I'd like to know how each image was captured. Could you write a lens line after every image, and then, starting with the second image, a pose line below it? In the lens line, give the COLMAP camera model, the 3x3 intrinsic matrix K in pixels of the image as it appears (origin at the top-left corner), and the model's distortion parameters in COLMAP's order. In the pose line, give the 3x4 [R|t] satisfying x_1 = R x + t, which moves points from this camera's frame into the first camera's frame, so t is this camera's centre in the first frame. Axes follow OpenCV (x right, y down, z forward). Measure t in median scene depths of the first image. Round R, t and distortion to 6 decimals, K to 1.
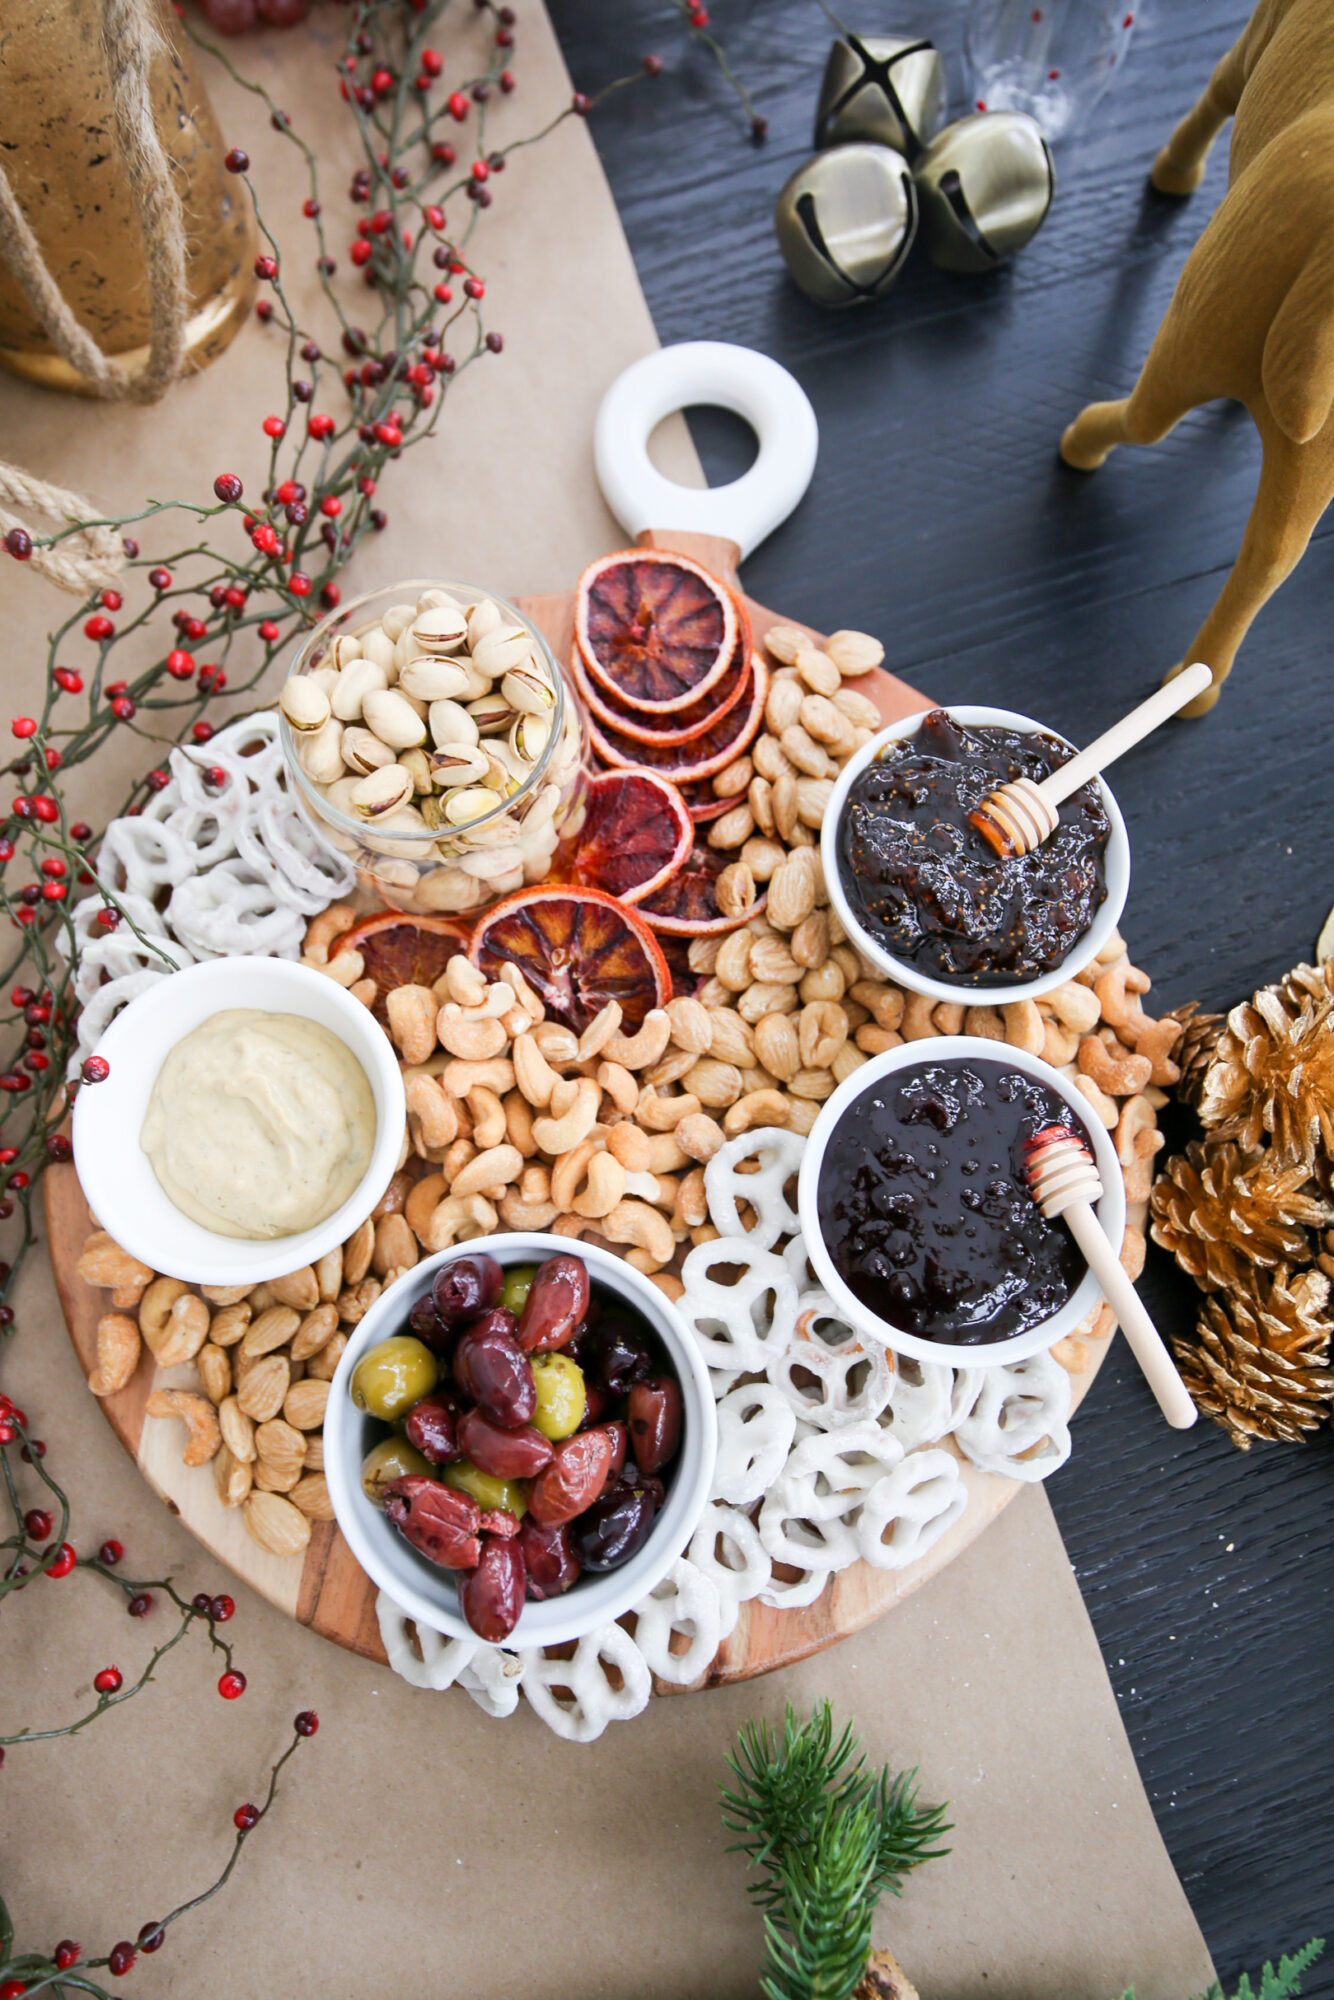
lens RADIAL K [[1185.6, 0, 667.0], [0, 1185.6, 1000.0], [0, 0, 1]] dist [-0.018989, -0.001066]
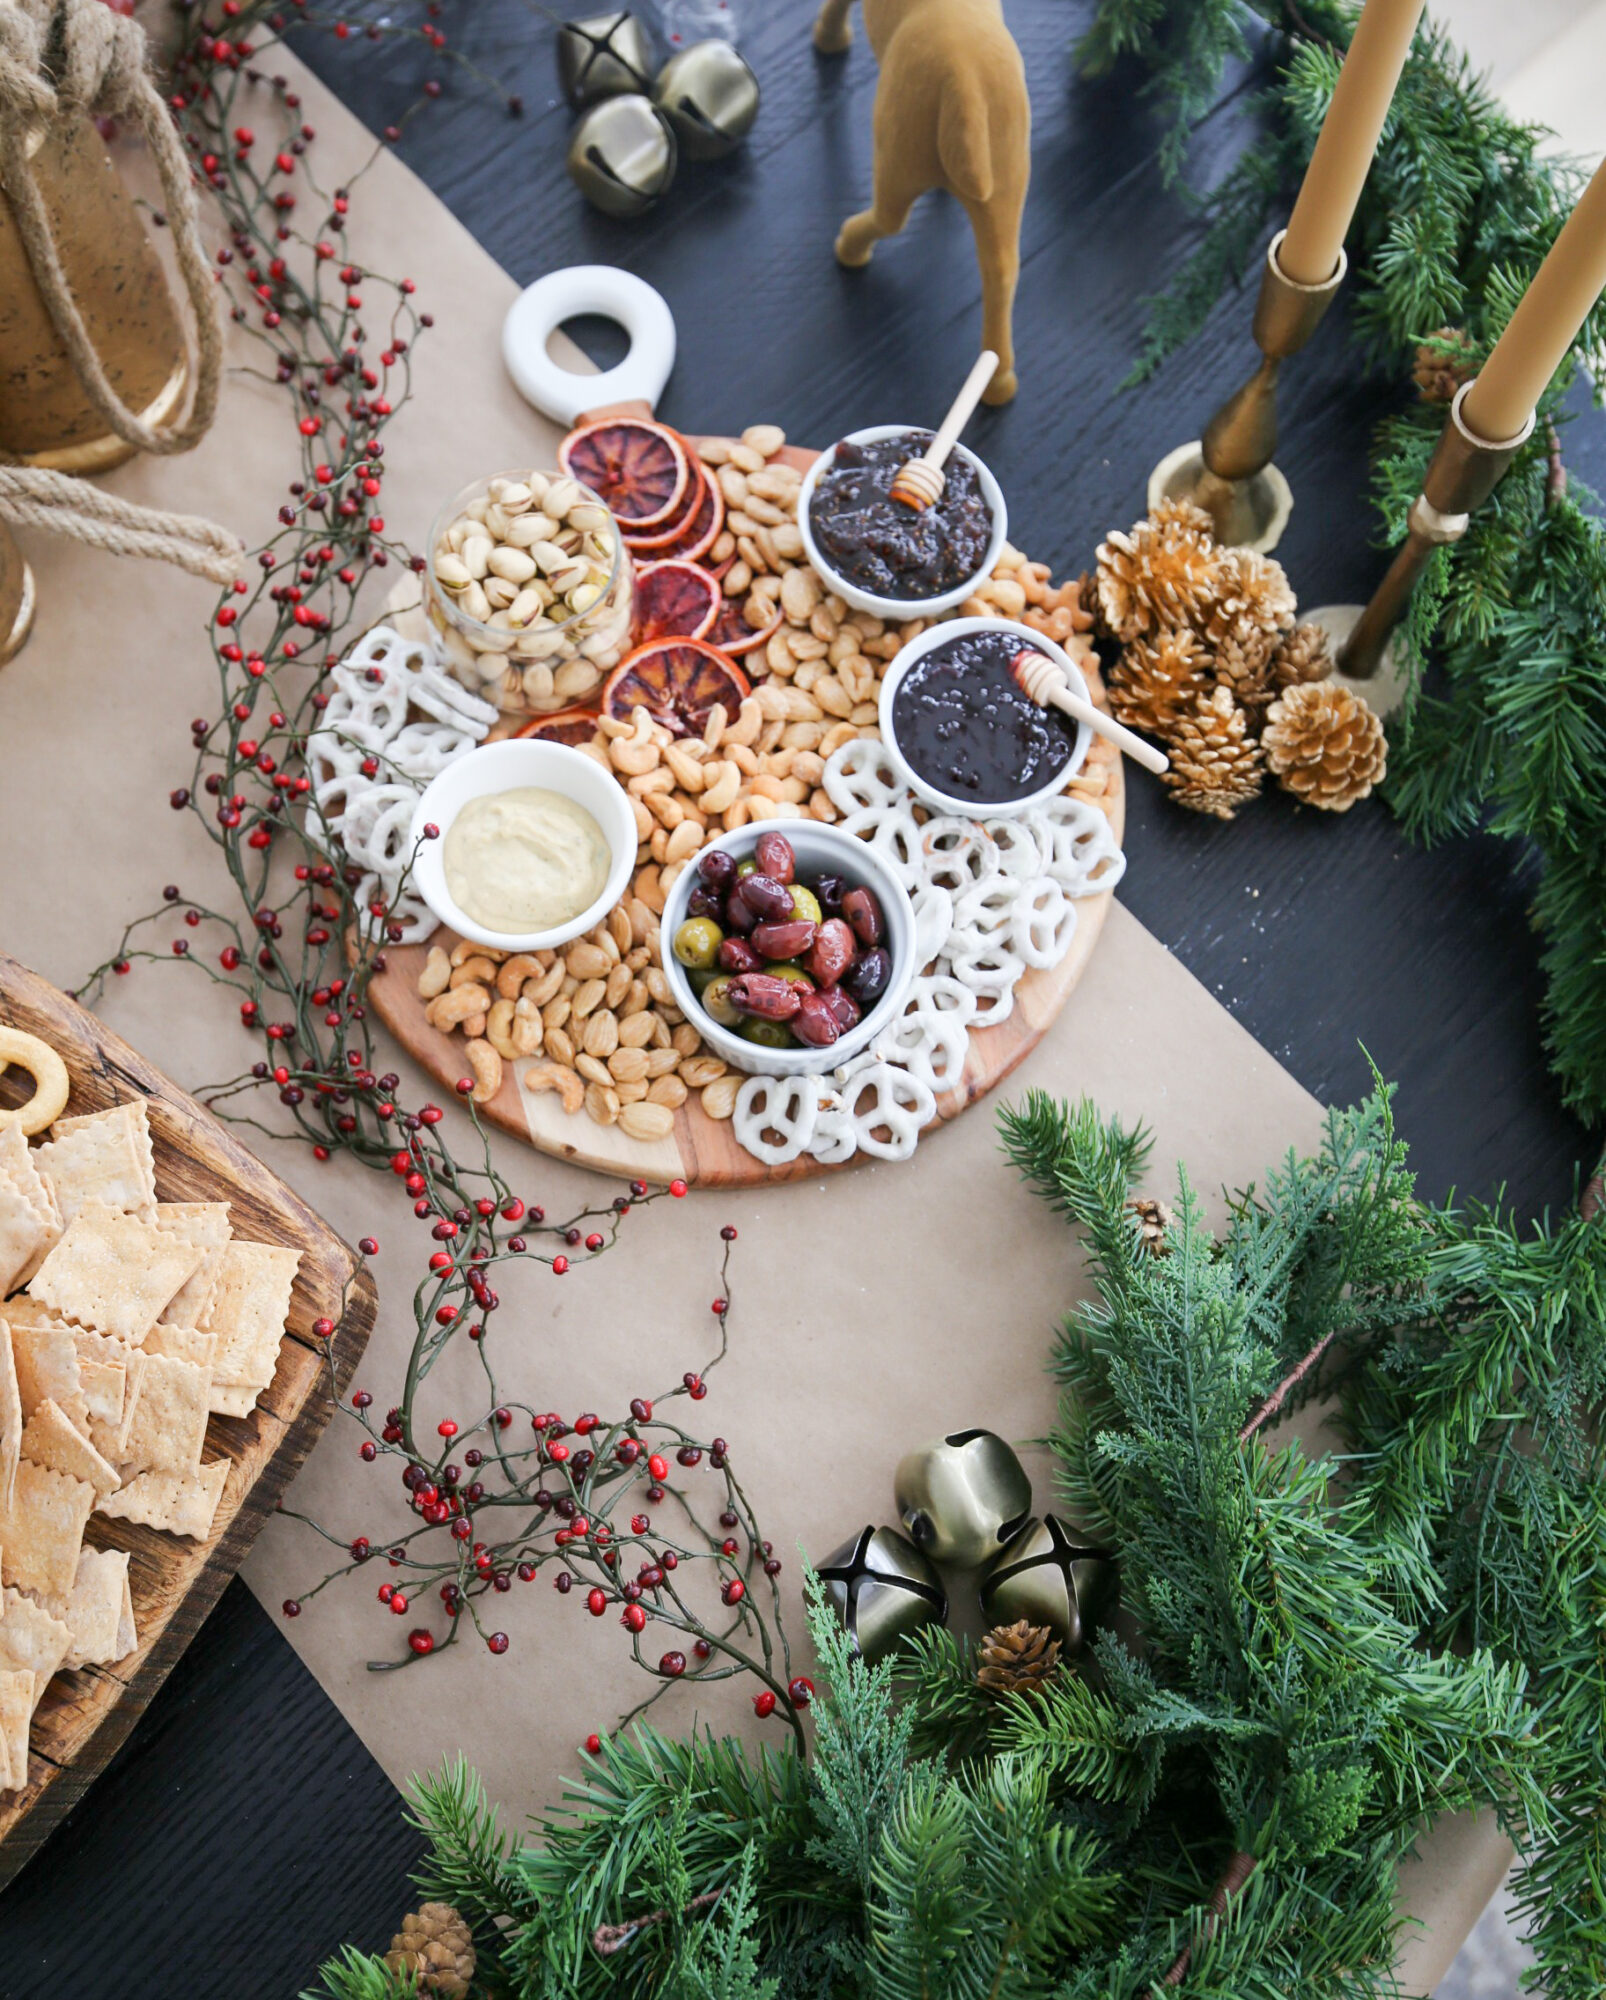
lens RADIAL K [[1755.5, 0, 803.0], [0, 1755.5, 1000.0], [0, 0, 1]] dist [-0.003975, 0.009072]
pose [[0.907645, -0.386710, 0.163206, -0.424682], [0.399971, 0.914761, -0.056889, 0.479366], [-0.127295, 0.116913, 0.984950, -1.028655]]
